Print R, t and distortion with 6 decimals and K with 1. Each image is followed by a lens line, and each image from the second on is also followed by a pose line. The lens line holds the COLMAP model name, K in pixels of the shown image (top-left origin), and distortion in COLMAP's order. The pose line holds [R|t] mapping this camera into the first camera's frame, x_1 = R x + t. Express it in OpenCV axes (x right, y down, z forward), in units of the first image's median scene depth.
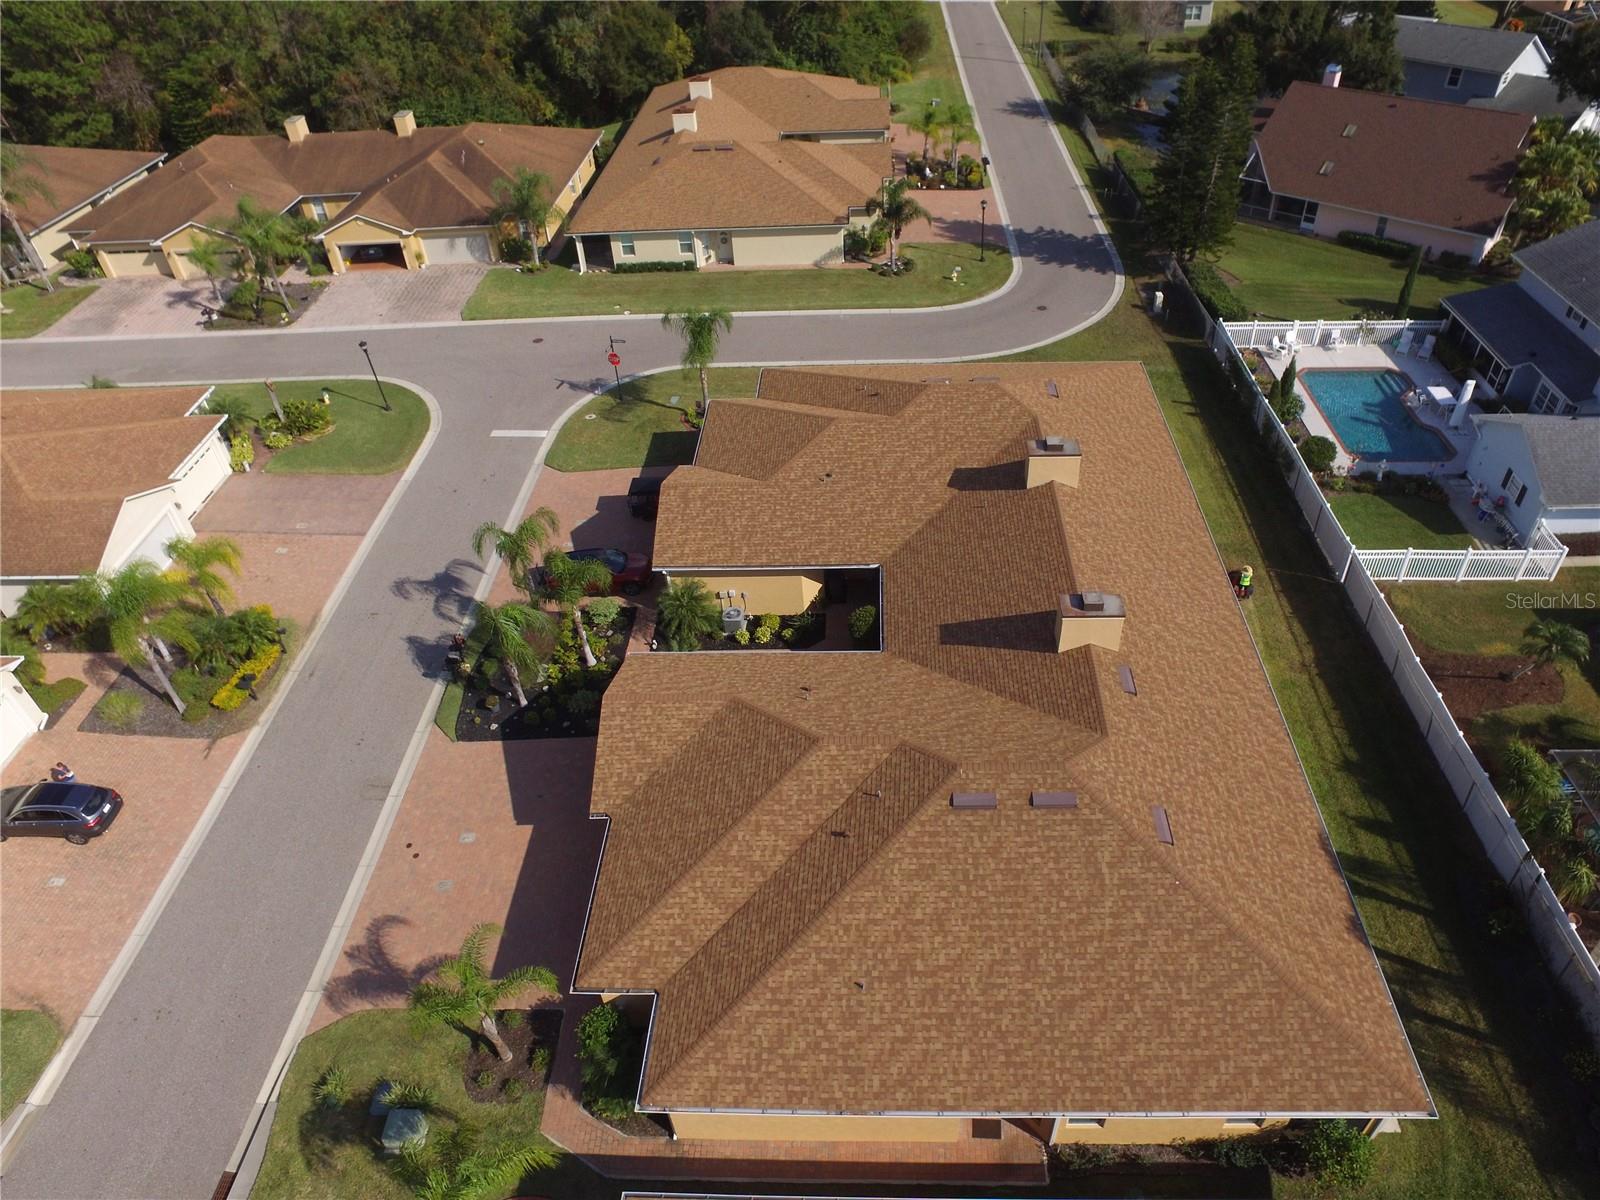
lens RADIAL K [[1066.5, 0, 828.6], [0, 1066.5, 597.9], [0, 0, 1]] dist [-0.114524, 0.089096]
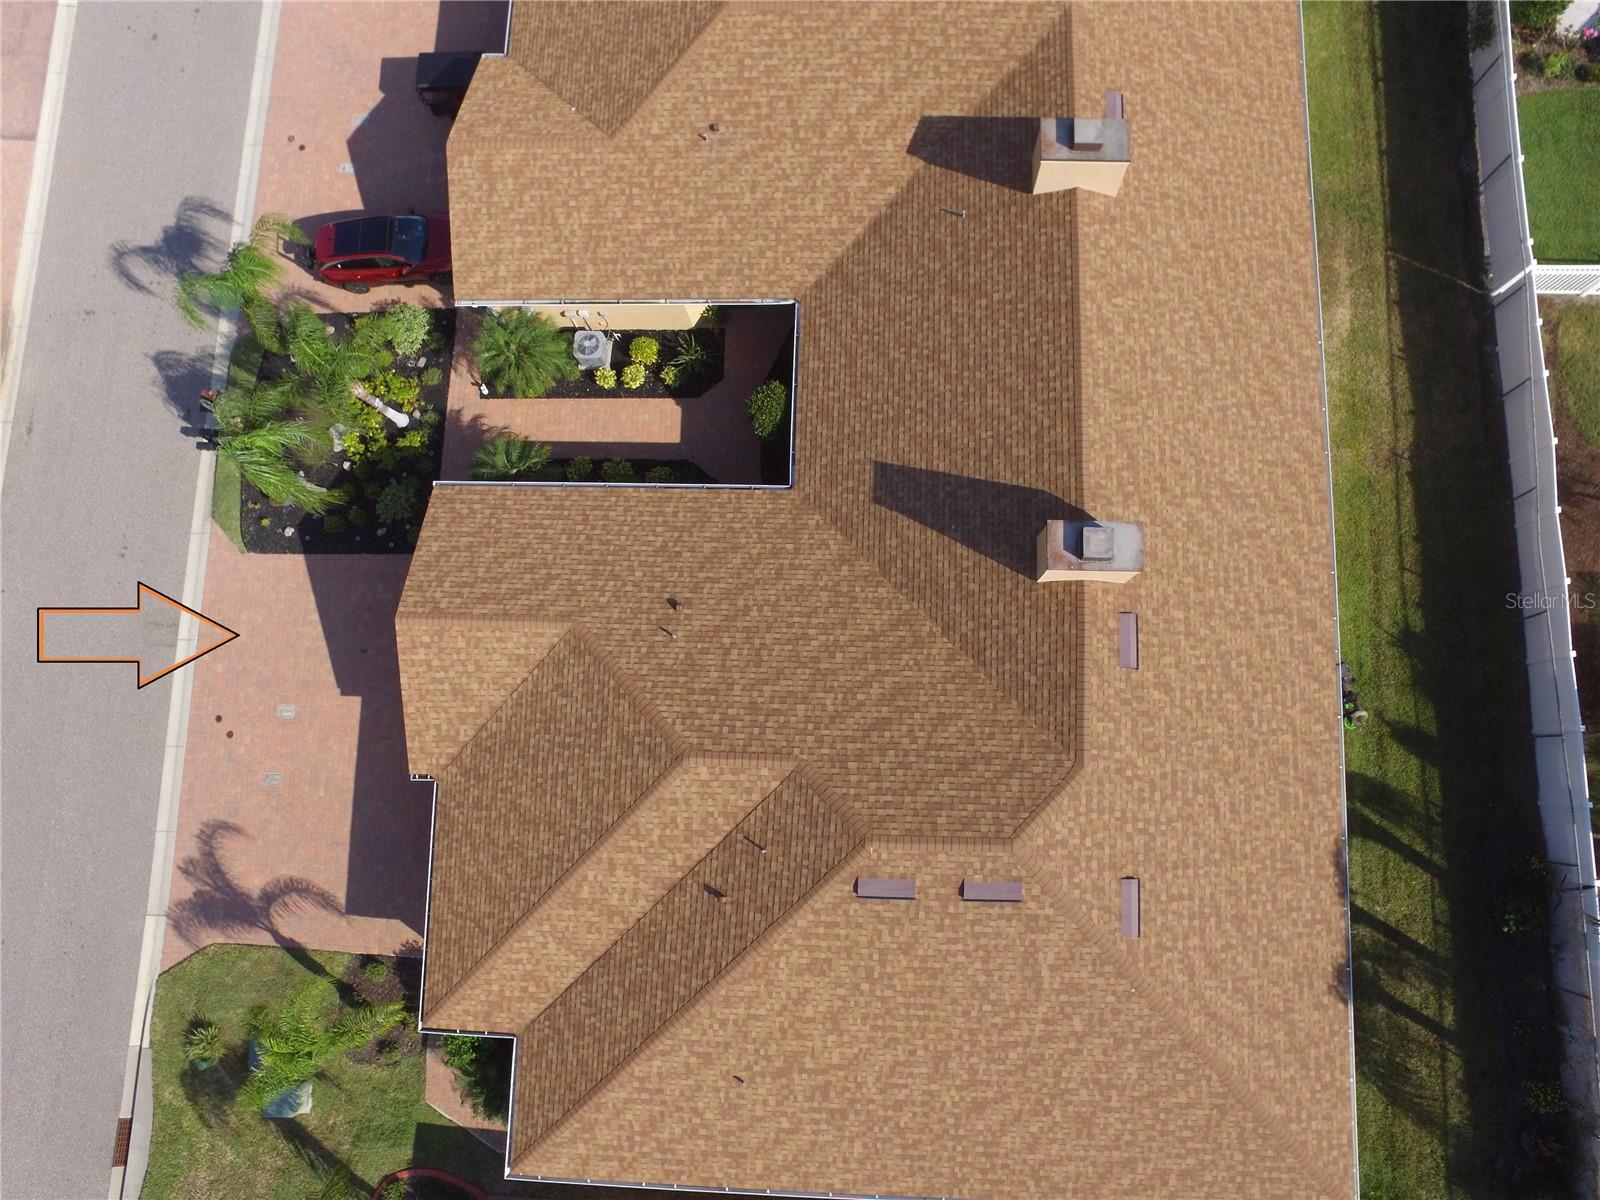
lens RADIAL K [[1066.5, 0, 828.6], [0, 1066.5, 597.9], [0, 0, 1]] dist [-0.114524, 0.089096]
pose [[0.999977, -0.006166, -0.002965, 0.078767], [0.006613, 0.759805, 0.650117, -0.357820], [-0.001755, -0.650121, 0.759828, 0.442816]]
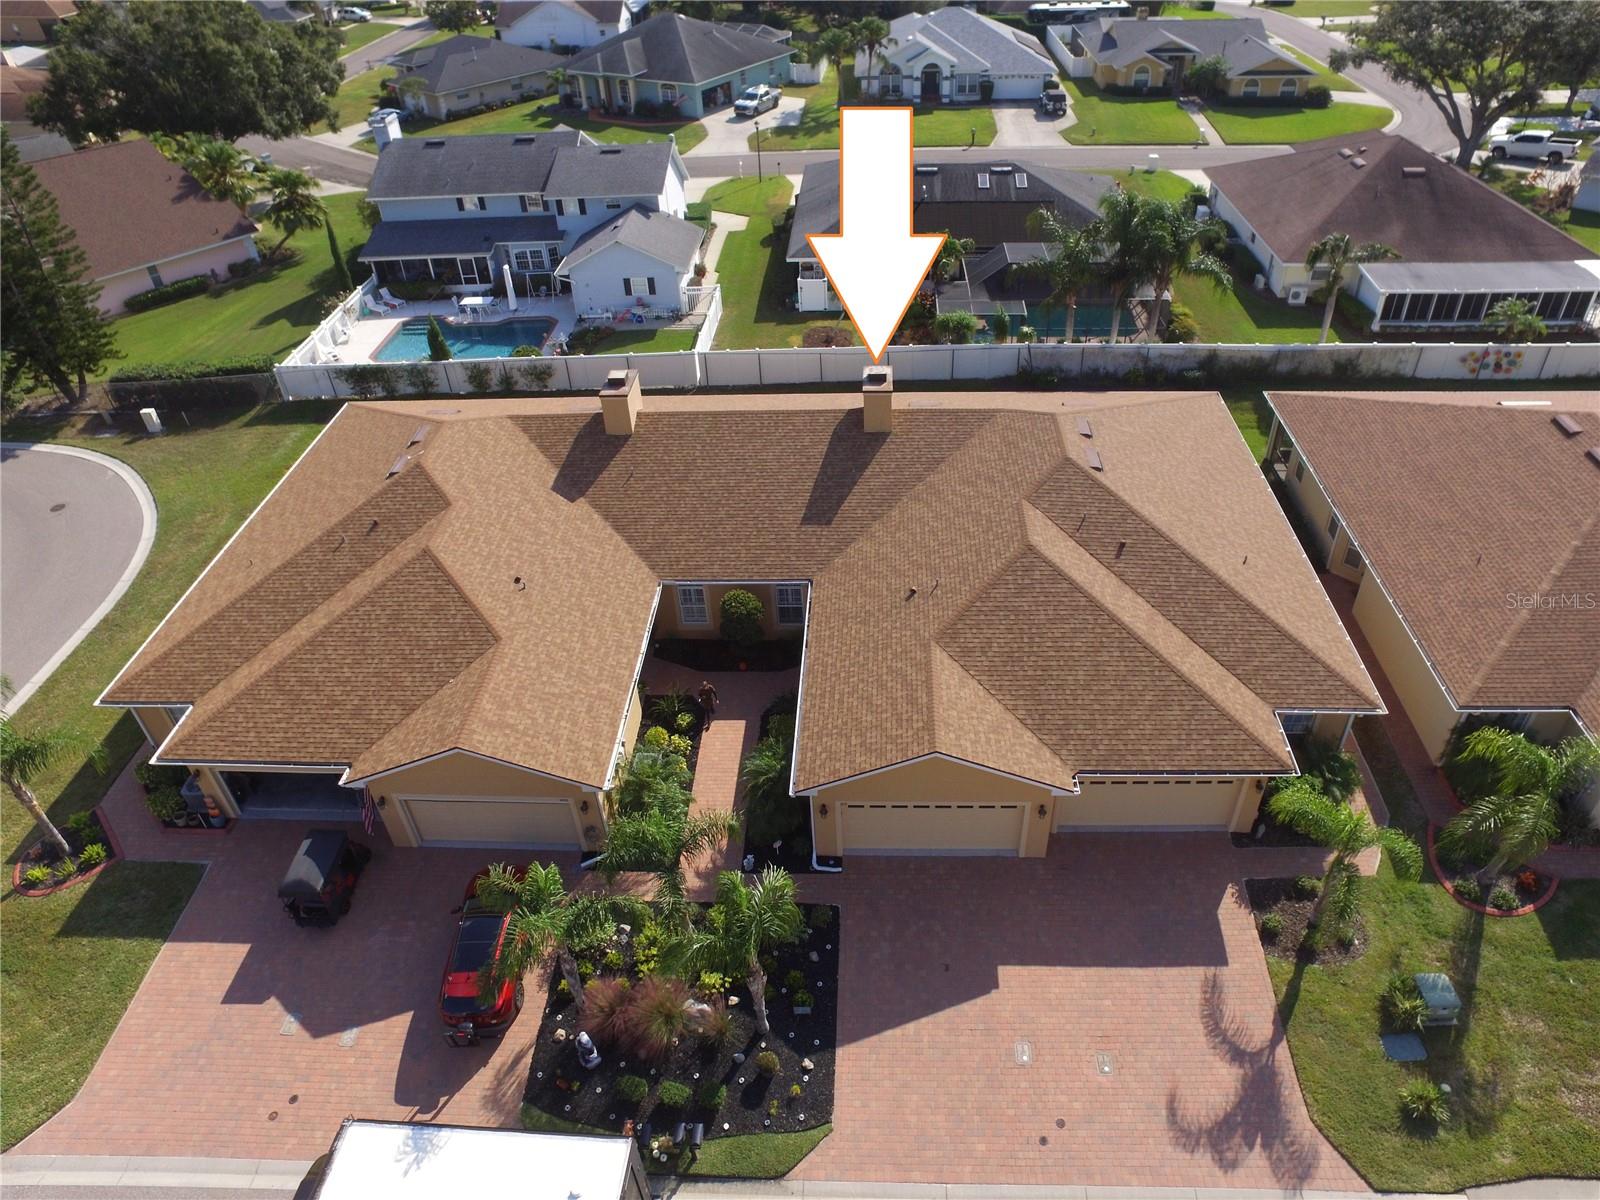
lens RADIAL K [[1066.5, 0, 828.6], [0, 1066.5, 597.9], [0, 0, 1]] dist [-0.114524, 0.089096]
pose [[0.007714, -0.581274, 0.813671, -0.730177], [0.669761, 0.607220, 0.427438, -0.334312], [-0.742536, 0.541668, 0.393999, 0.658425]]
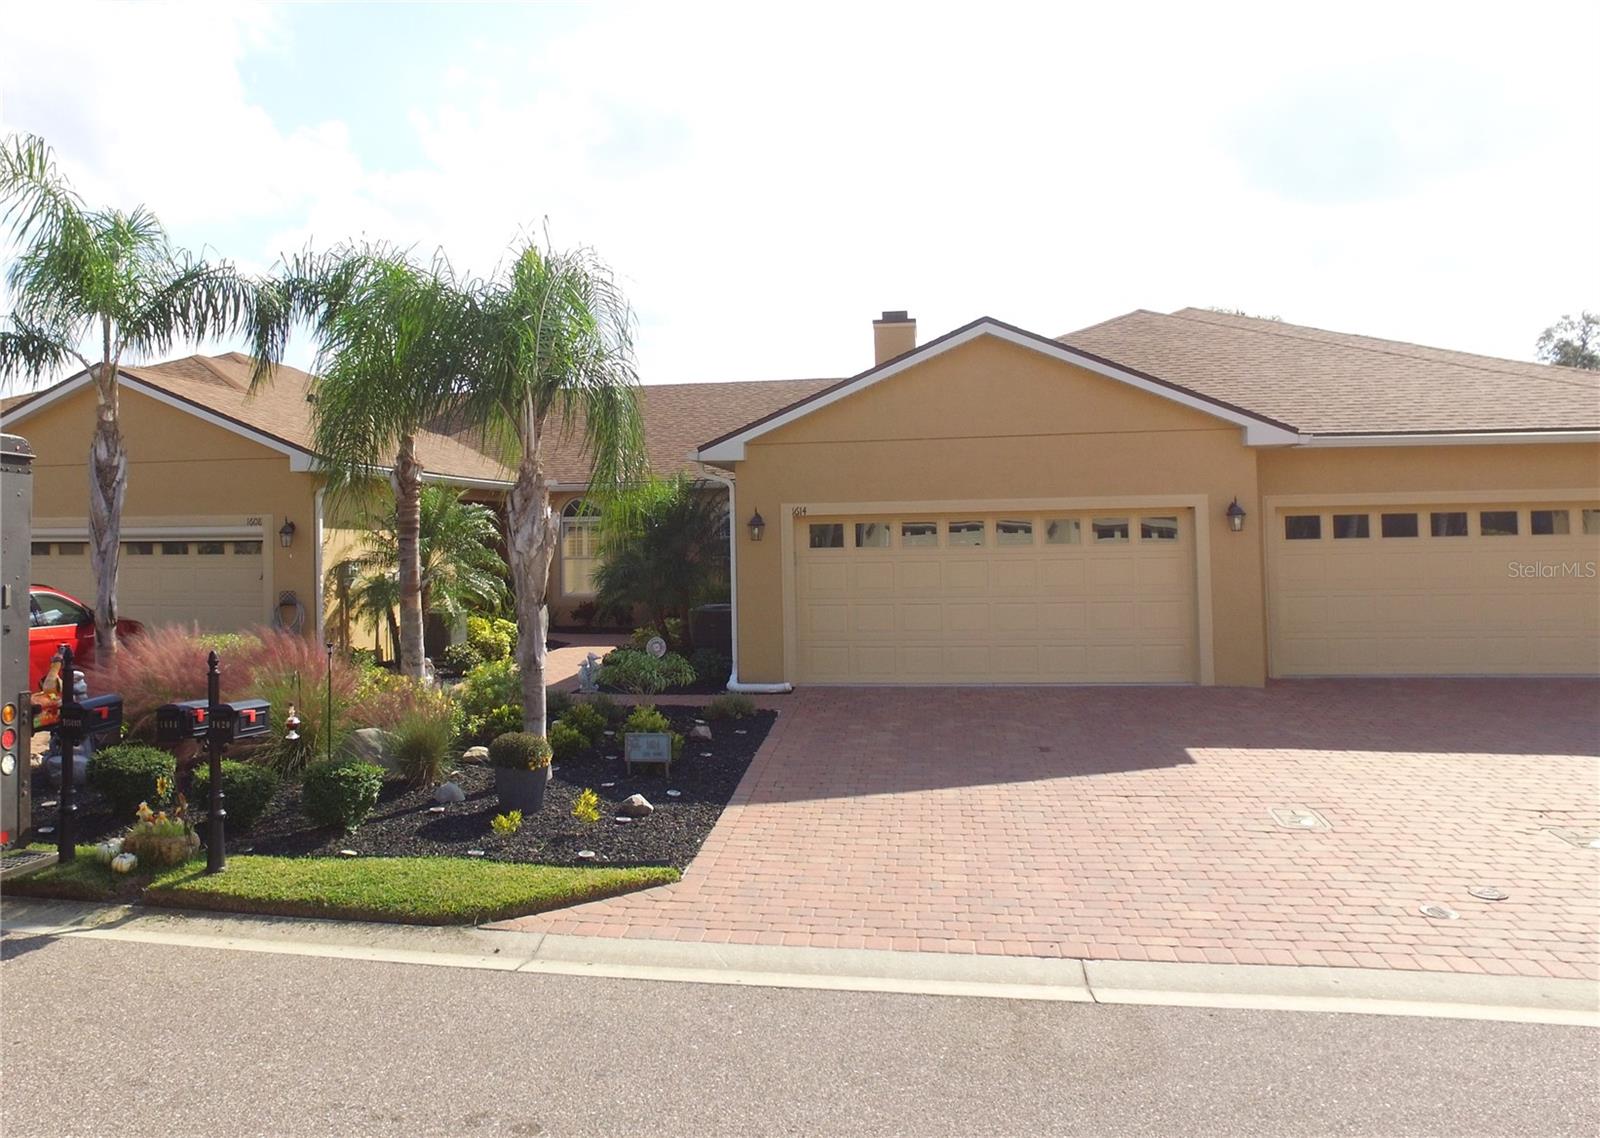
lens RADIAL K [[1312.8, 0, 681.3], [0, 1312.8, 568.1], [0, 0, 1]] dist [-0.117774, 0.090410]
pose [[0.169725, 0.087483, 0.981601, -0.638927], [0.642509, 0.745430, -0.177529, 0.162576], [-0.747245, 0.660819, 0.070309, 1.046984]]
